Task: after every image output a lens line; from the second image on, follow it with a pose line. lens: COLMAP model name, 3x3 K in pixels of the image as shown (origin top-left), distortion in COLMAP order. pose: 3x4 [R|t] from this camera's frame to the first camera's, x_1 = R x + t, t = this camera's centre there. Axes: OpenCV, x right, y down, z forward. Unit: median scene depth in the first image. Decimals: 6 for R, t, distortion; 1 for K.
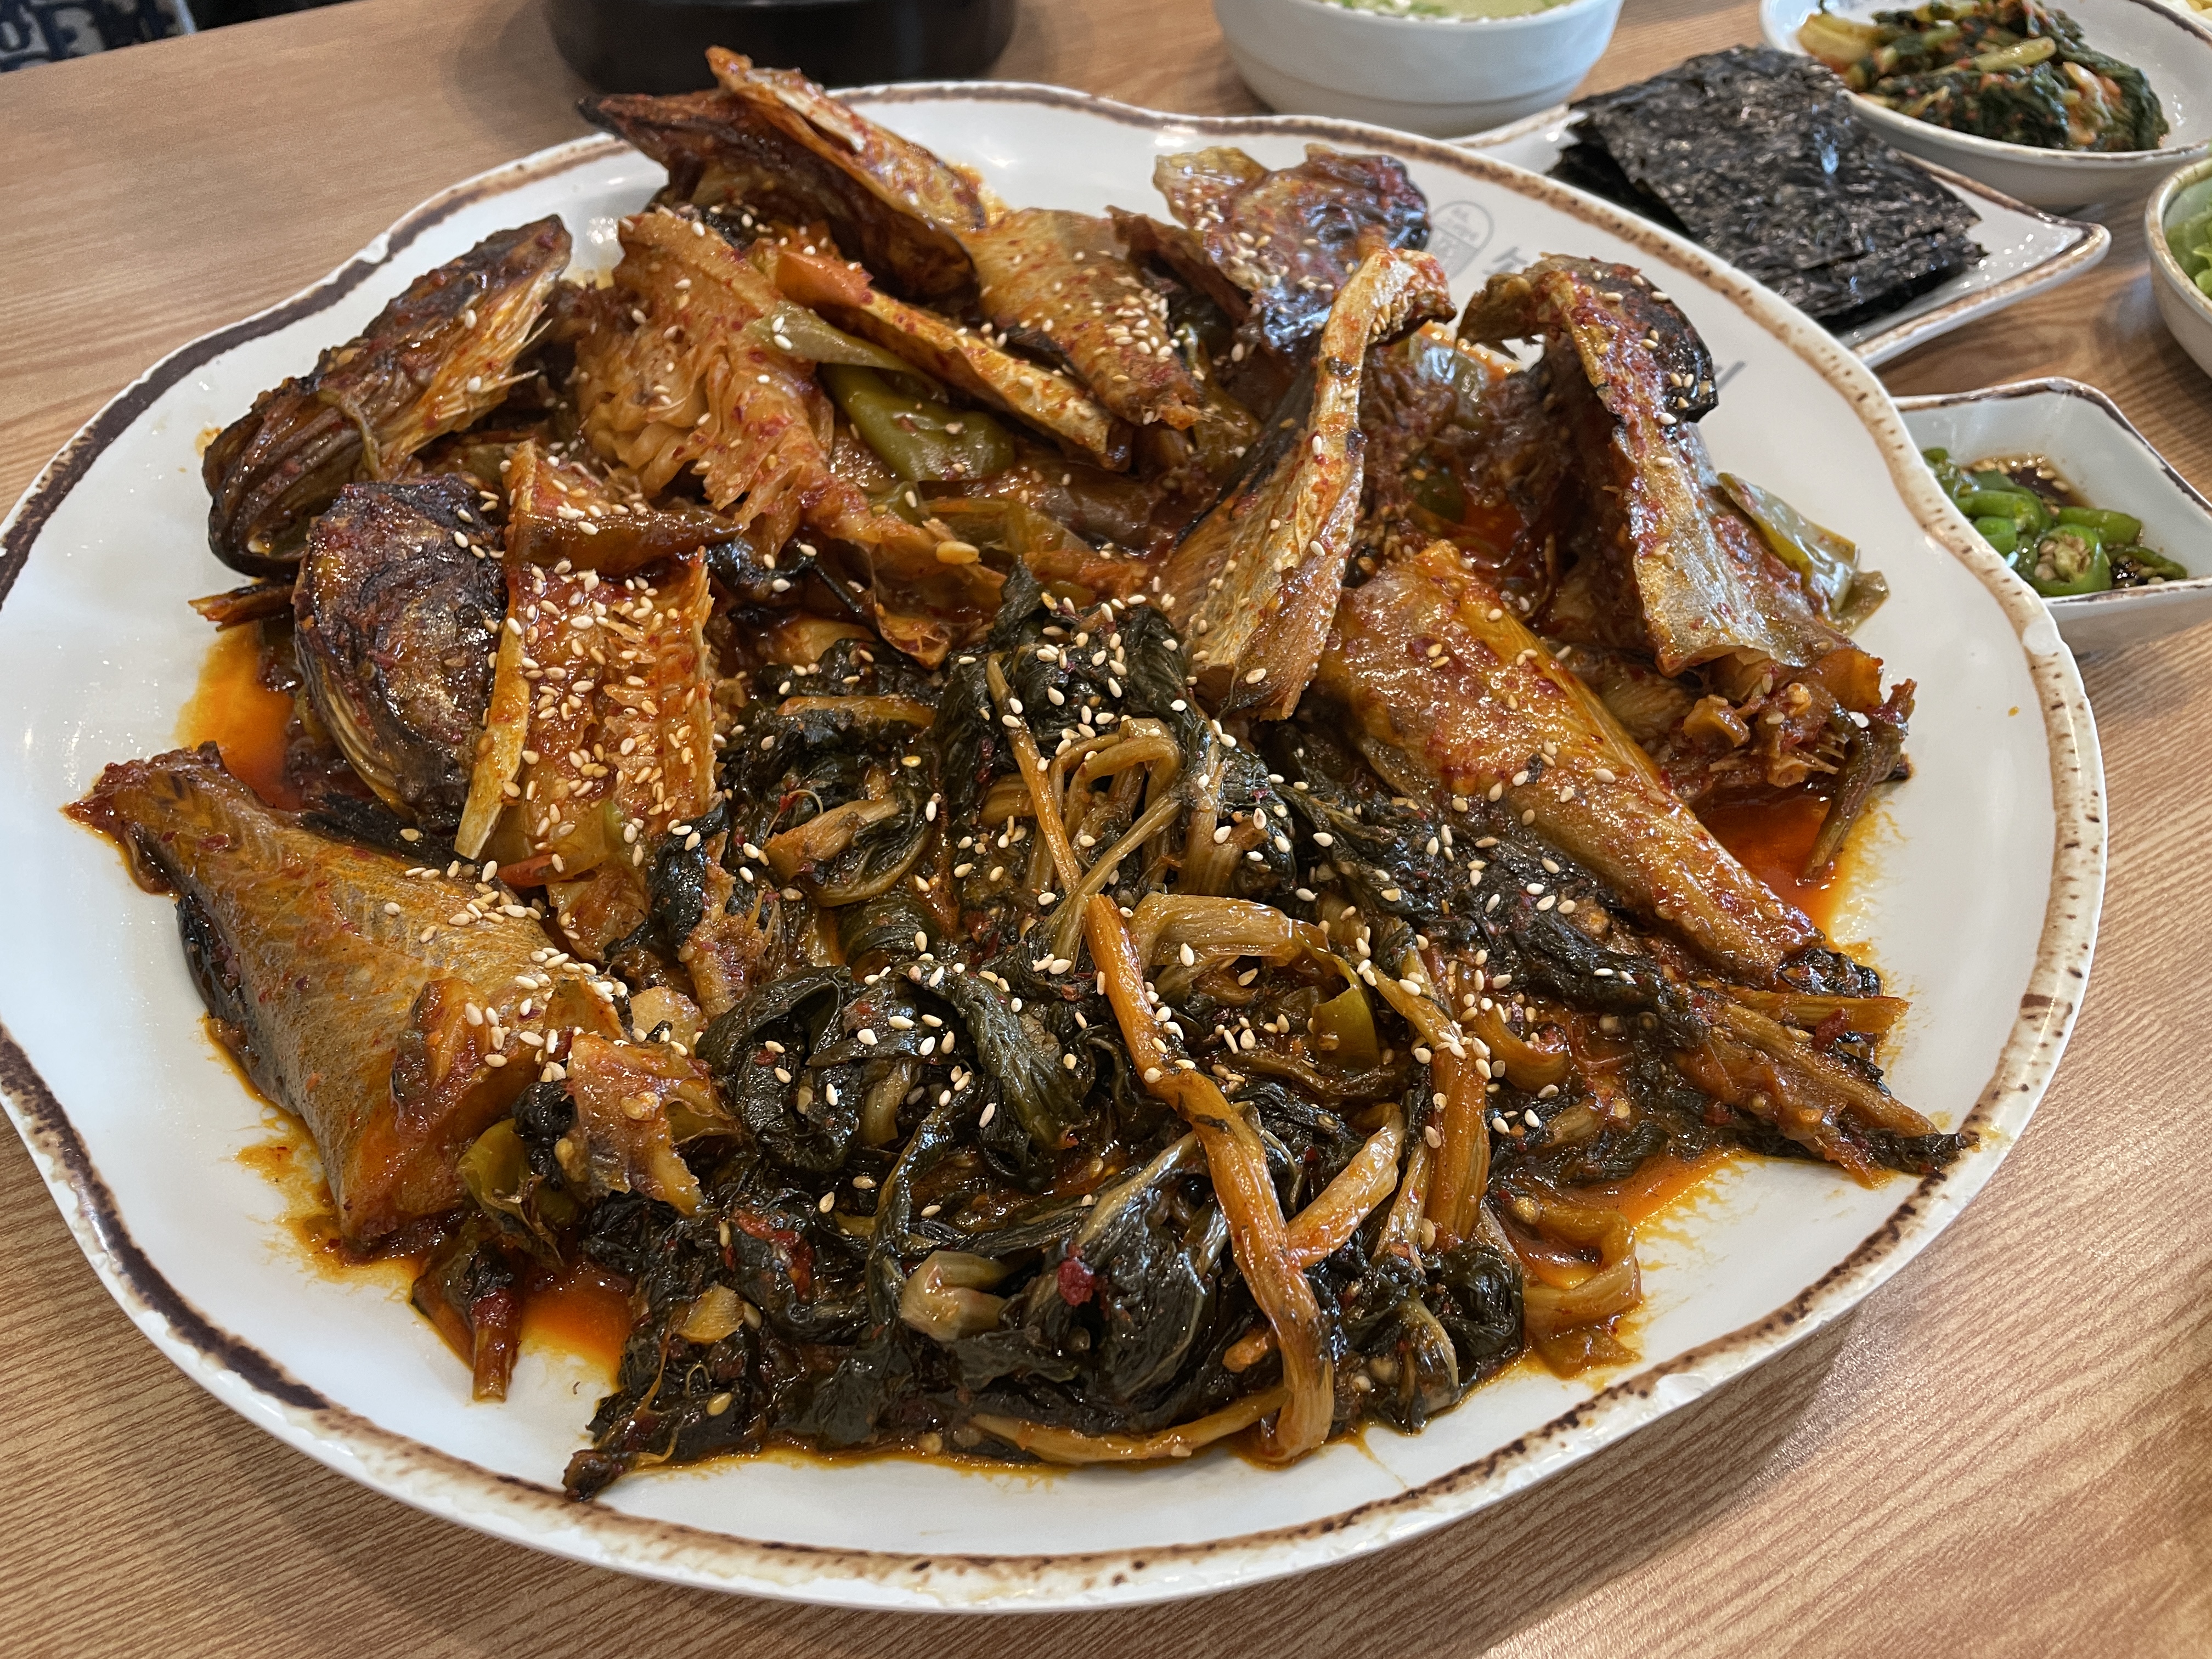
lens RADIAL K [[1668.5, 0, 1115.4], [0, 1668.5, 829.7], [0, 0, 1]] dist [0.001225, -0.003586]
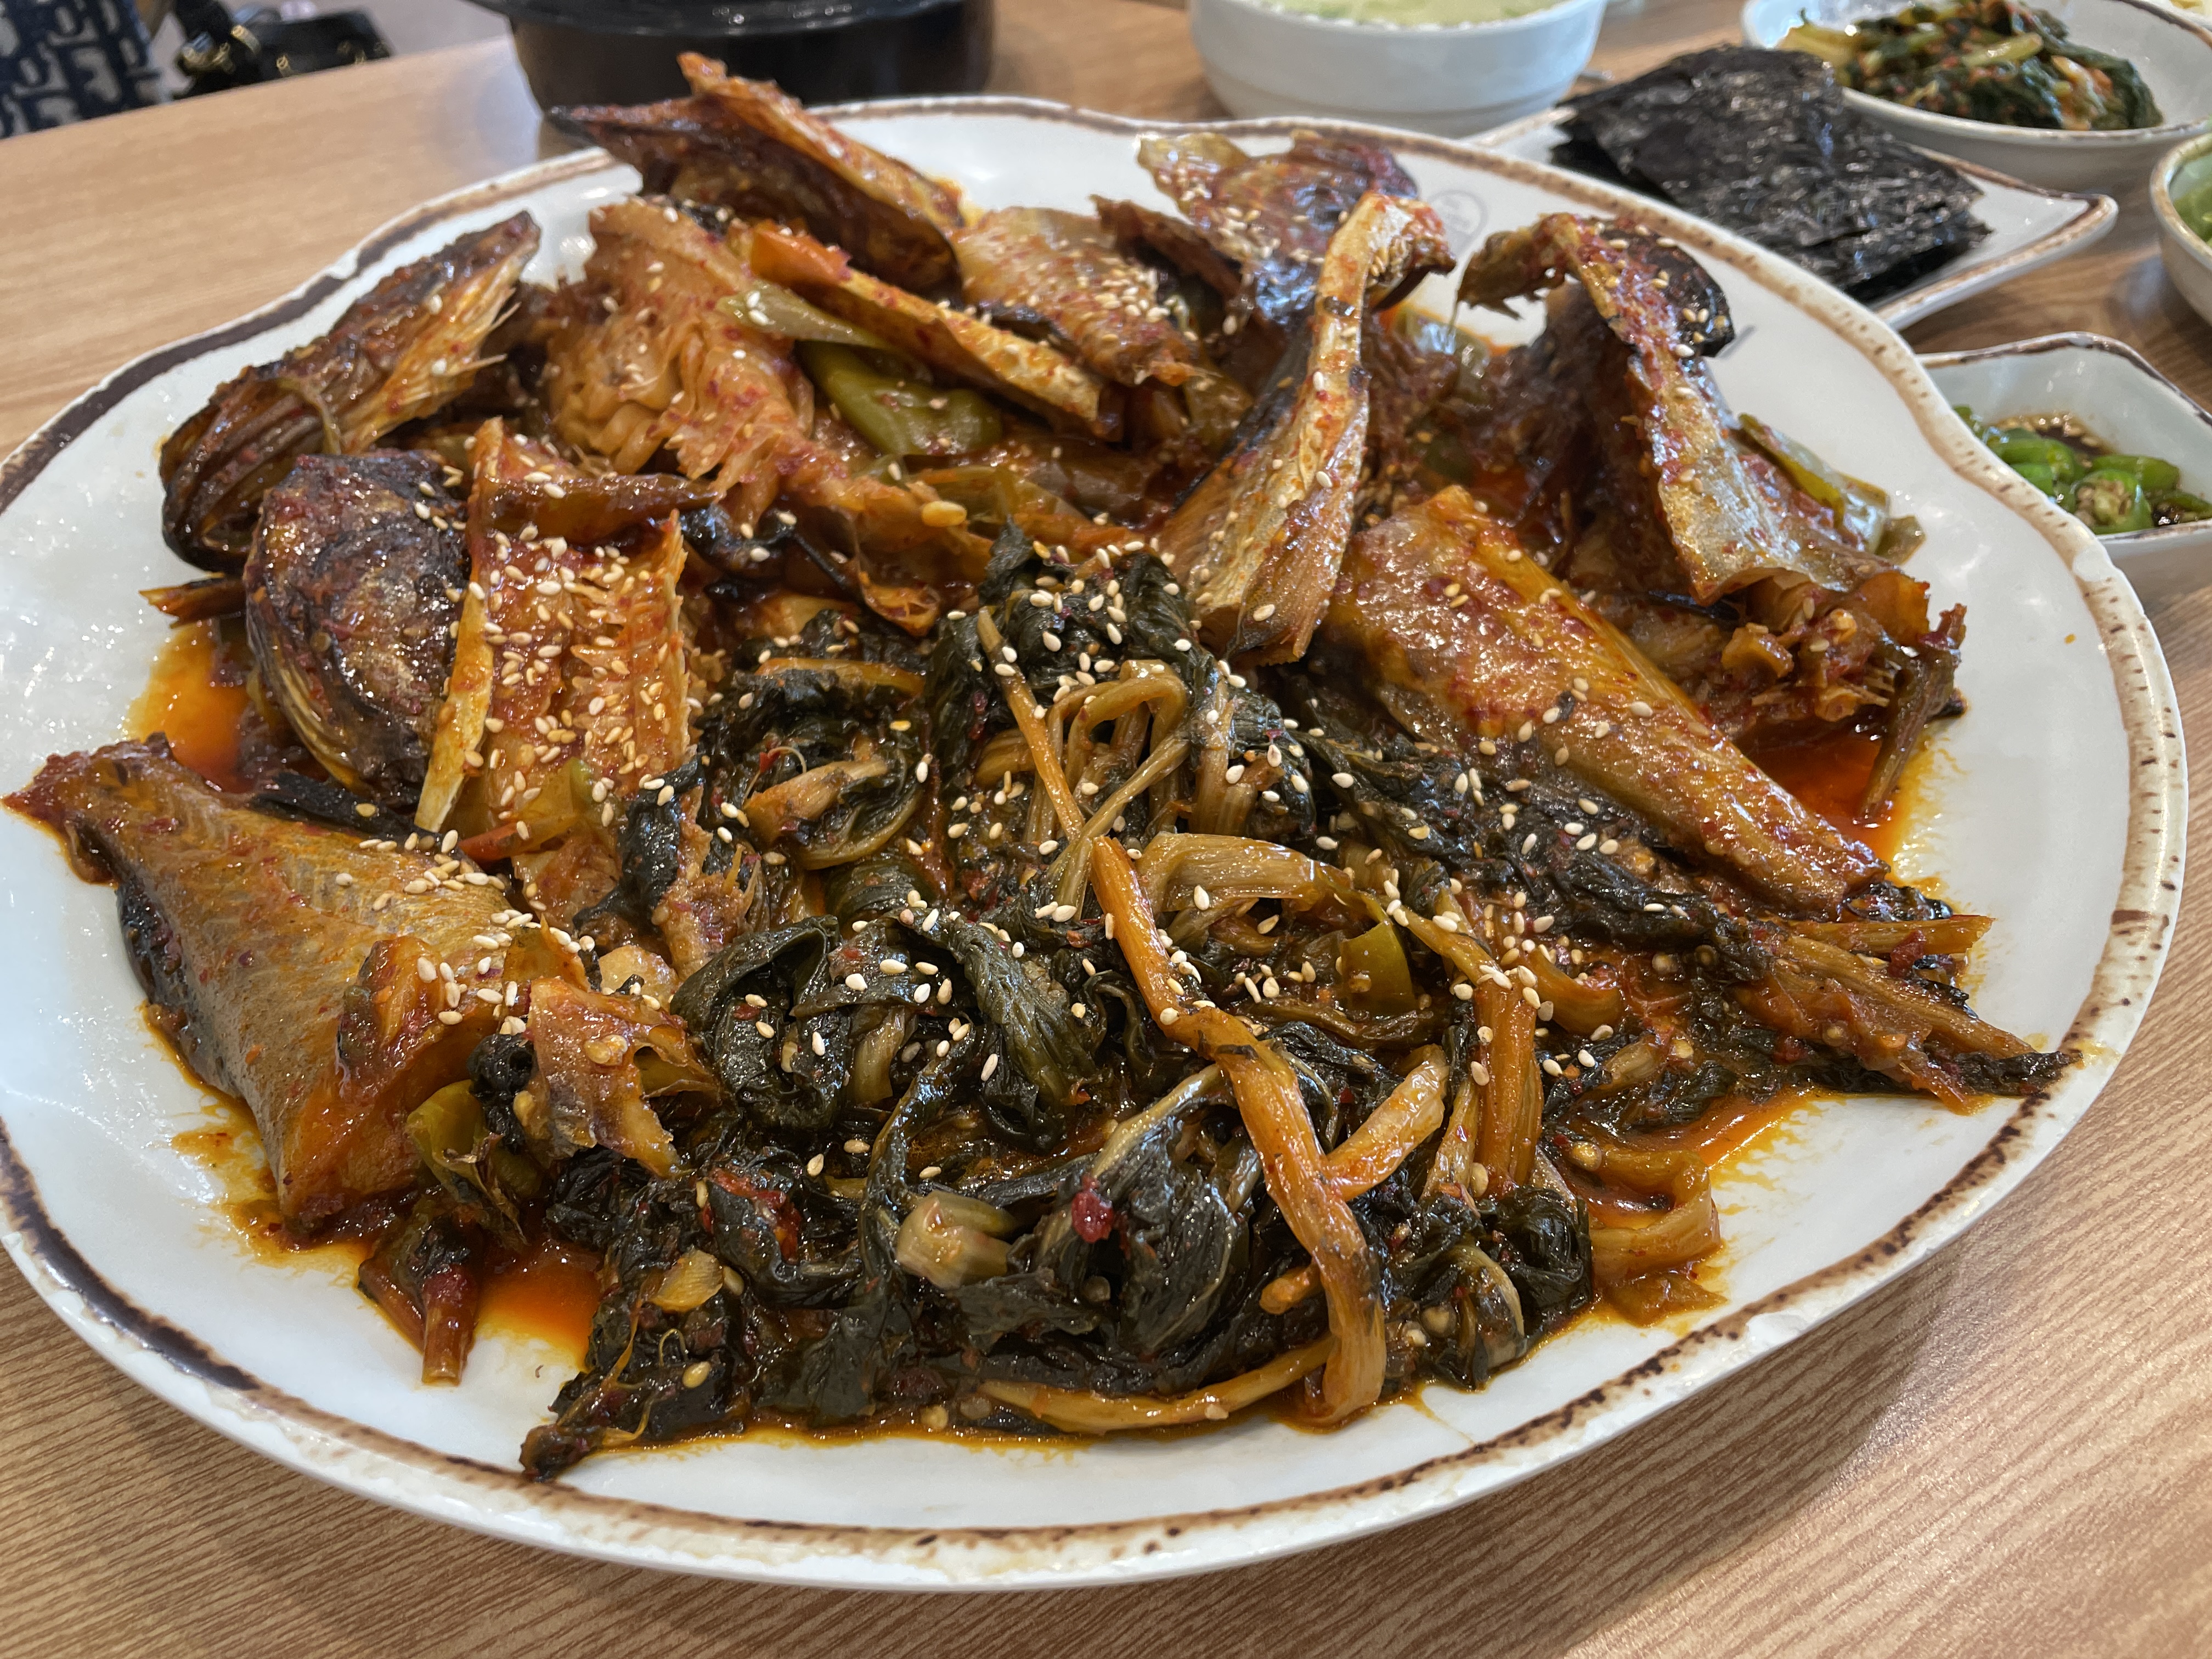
lens RADIAL K [[1681.8, 0, 1106.0], [0, 1681.8, 829.5], [0, 0, 1]] dist [0.001119, -0.013534]
pose [[0.999443, -0.032796, -0.006160, -0.002791], [0.032286, 0.997032, -0.069890, 0.093458], [0.008434, 0.069652, 0.997536, 0.064631]]
